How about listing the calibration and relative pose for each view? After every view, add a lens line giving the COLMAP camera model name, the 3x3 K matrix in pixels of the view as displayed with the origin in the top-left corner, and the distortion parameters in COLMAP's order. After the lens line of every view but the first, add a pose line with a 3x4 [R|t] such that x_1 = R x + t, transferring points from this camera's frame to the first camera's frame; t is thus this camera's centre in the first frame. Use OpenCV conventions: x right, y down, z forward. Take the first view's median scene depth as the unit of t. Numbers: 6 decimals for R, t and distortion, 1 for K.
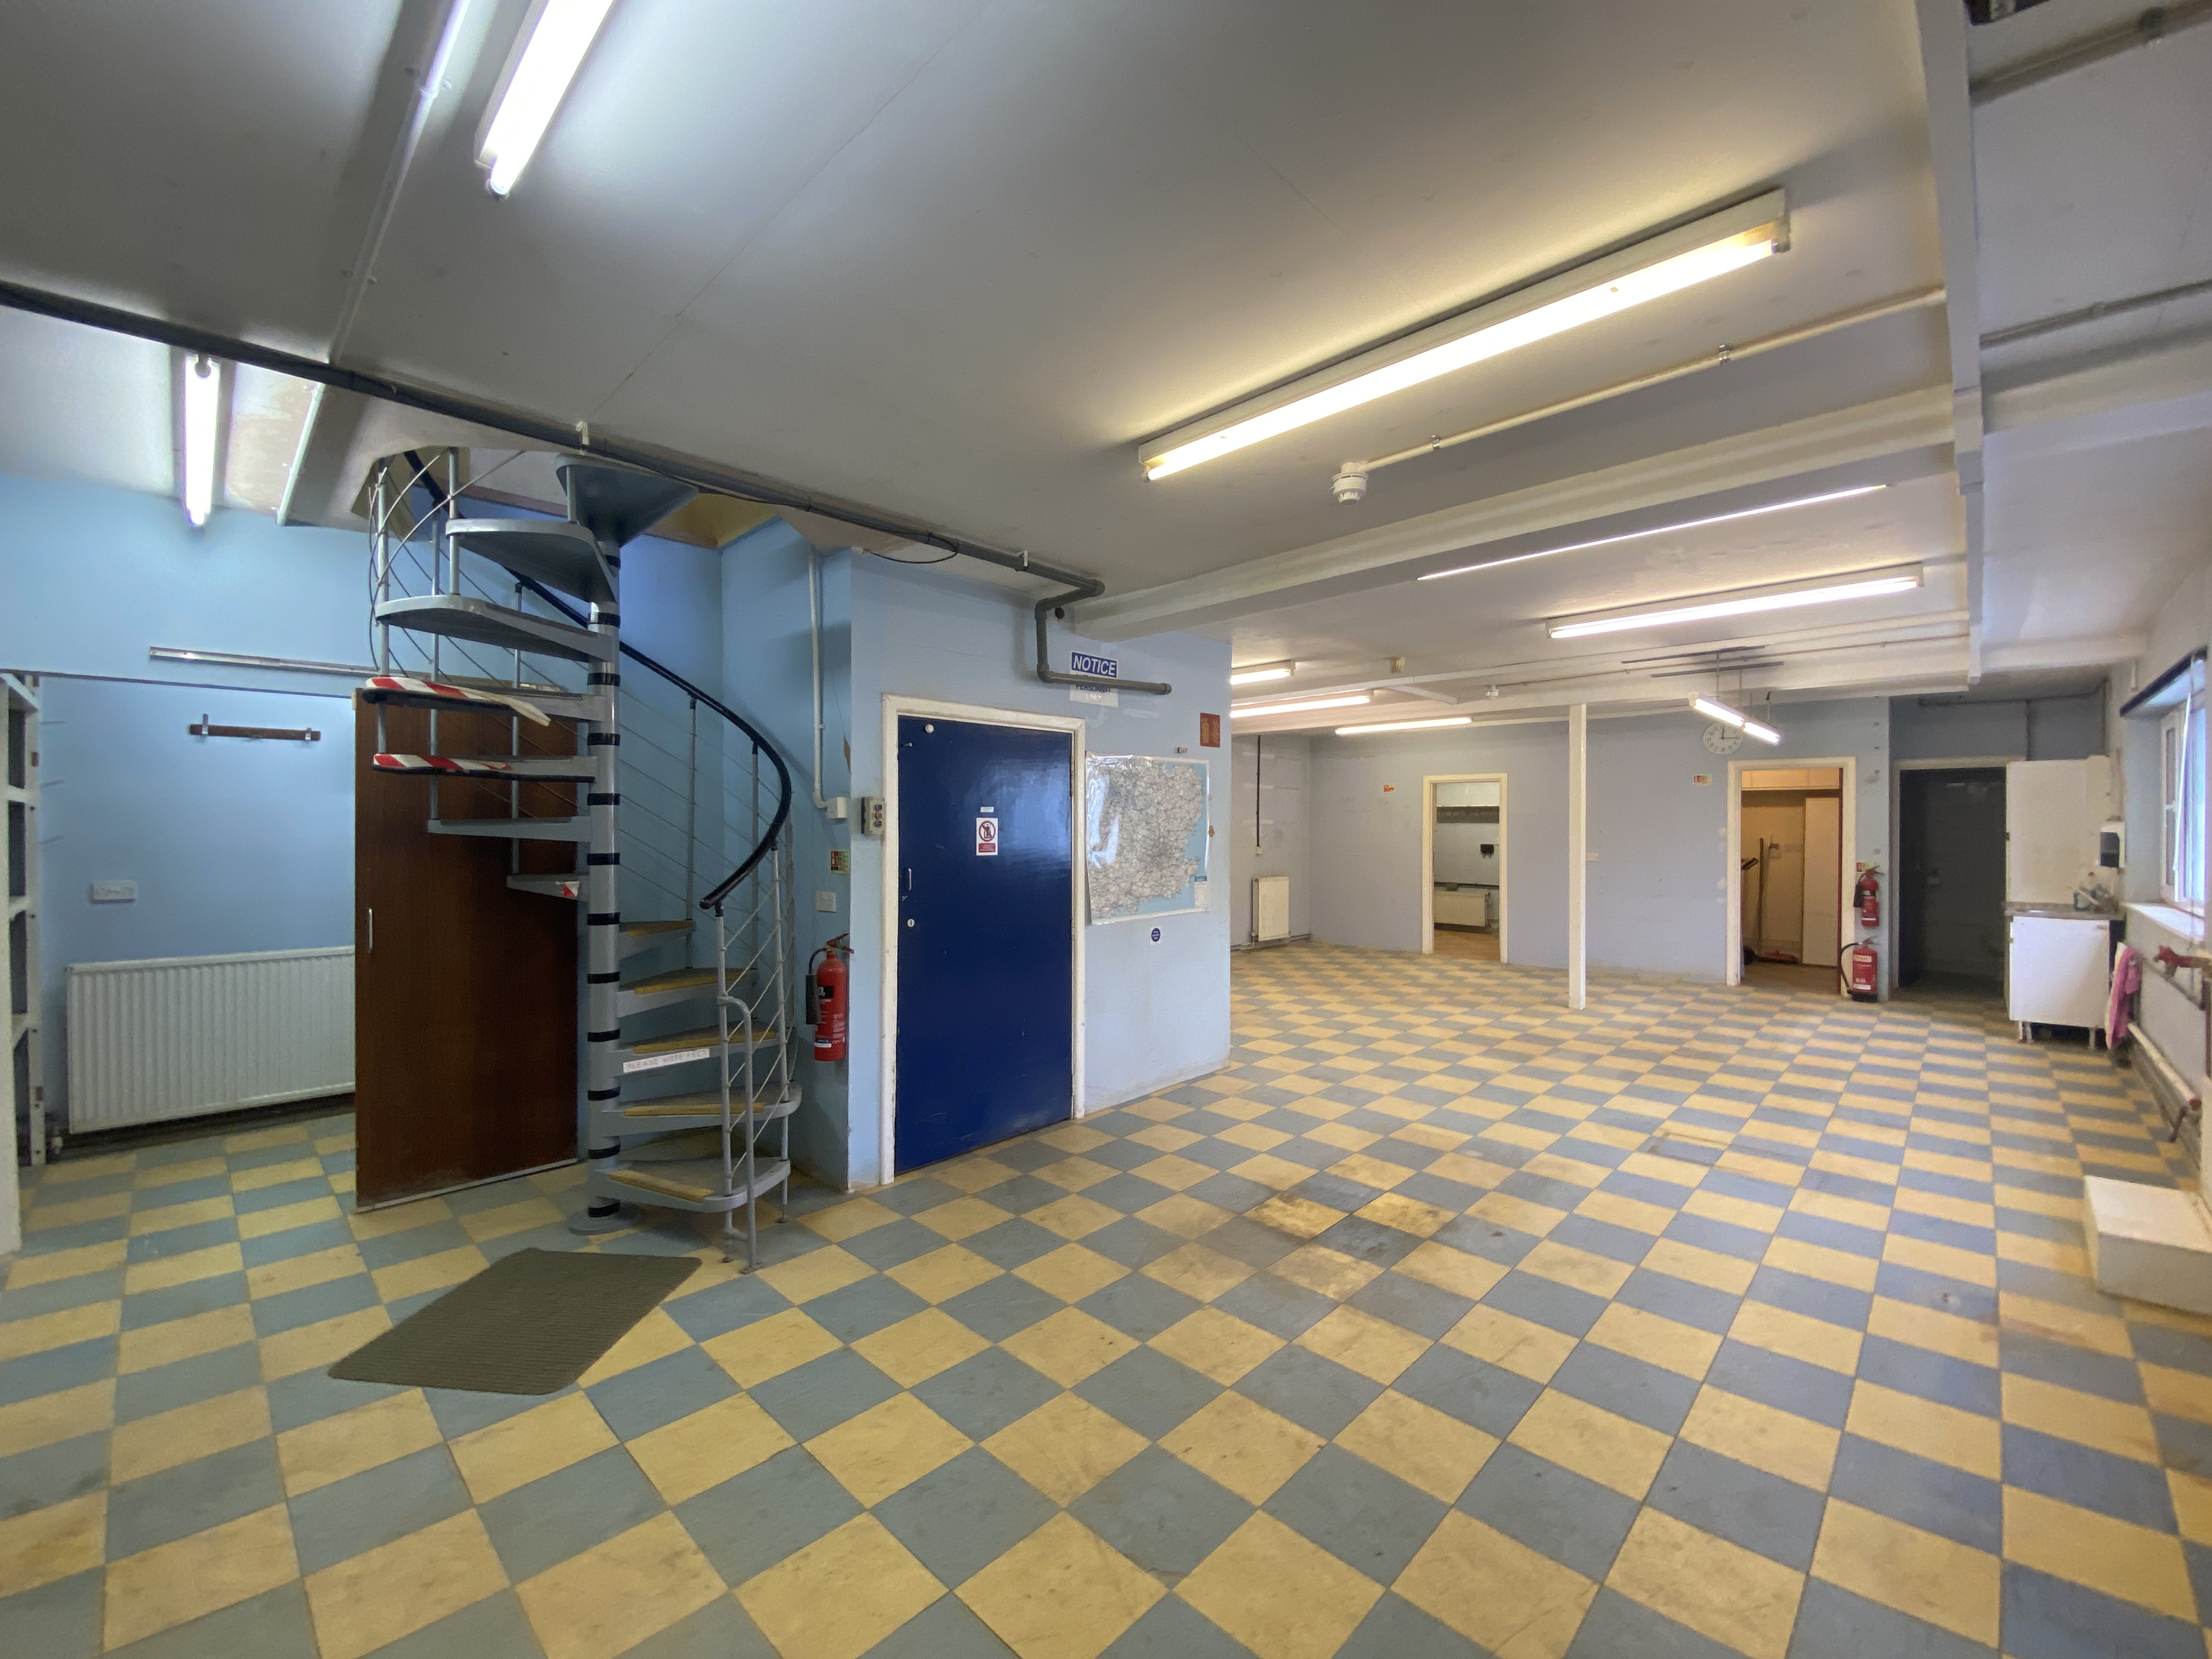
lens RADIAL K [[898.7, 0, 1089.9], [0, 898.7, 825.8], [0, 0, 1]] dist [0.016902, -0.012249]
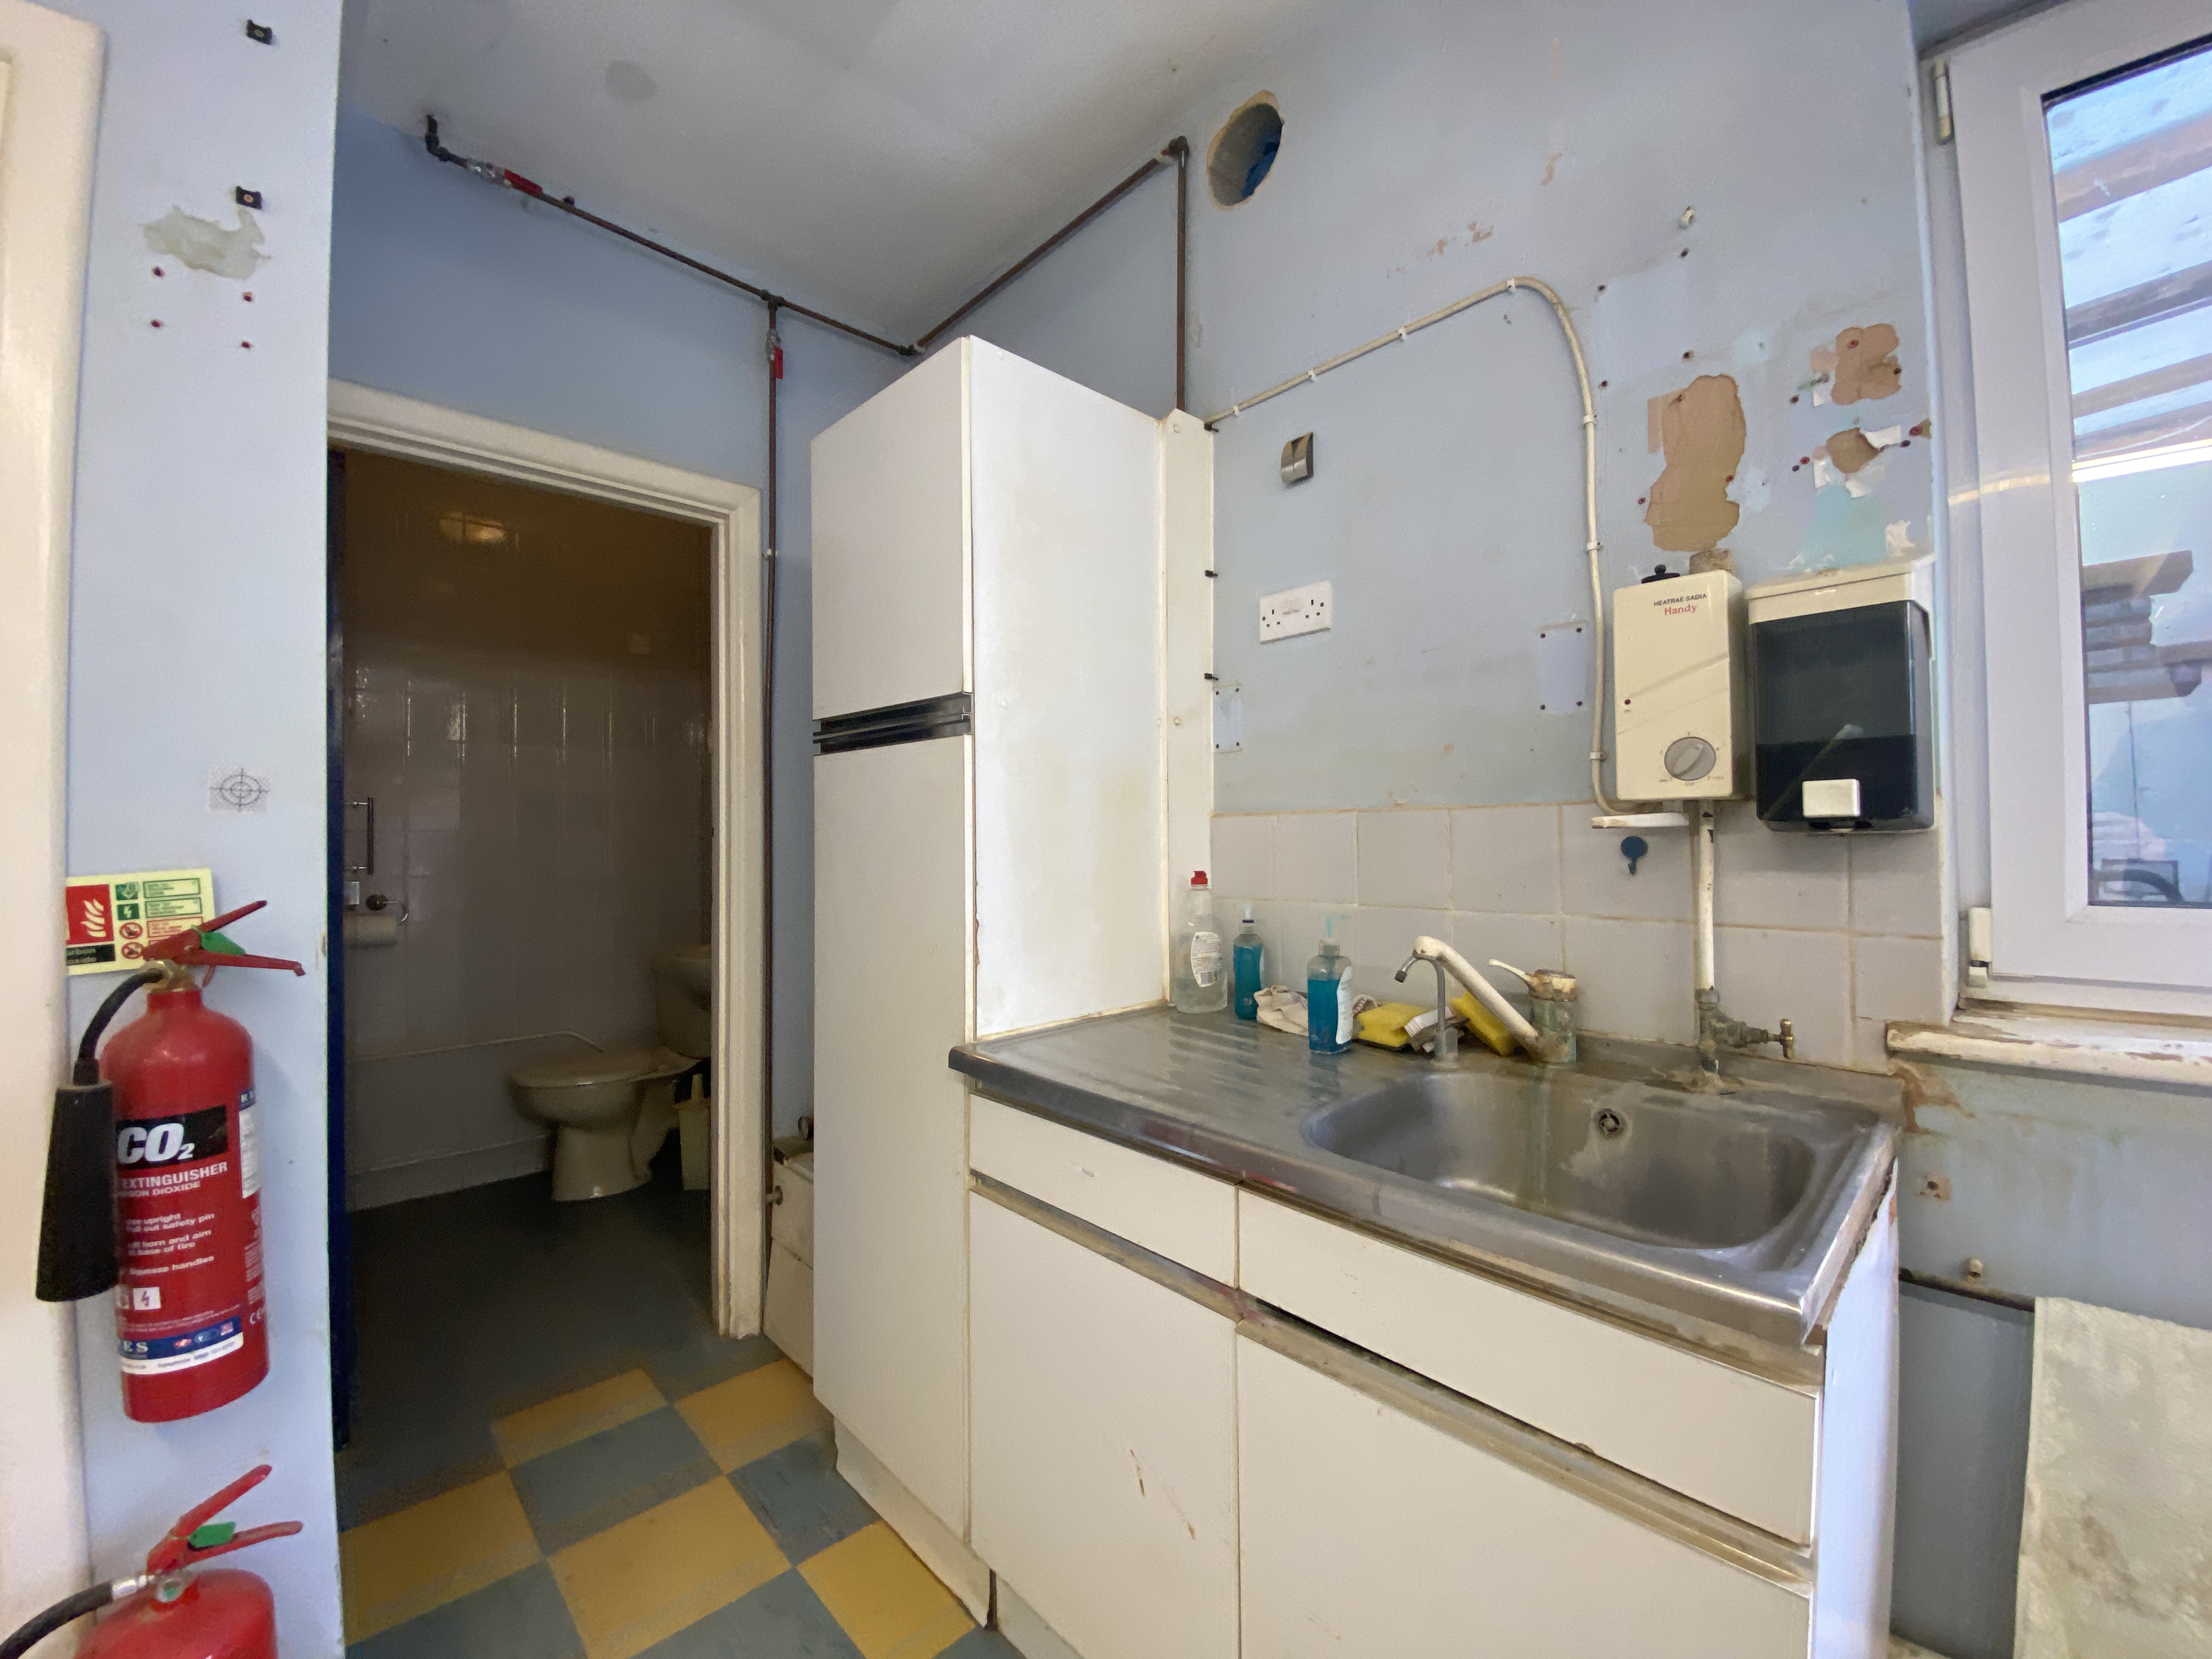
lens RADIAL K [[898.7, 0, 1102.0], [0, 898.7, 827.7], [0, 0, 1]] dist [0.016902, -0.012249]
pose [[0.025723, 0.020168, 0.999466, 0.746485], [0.011670, 0.999722, -0.020474, 0.037383], [-0.999601, 0.012190, 0.025480, 0.875805]]
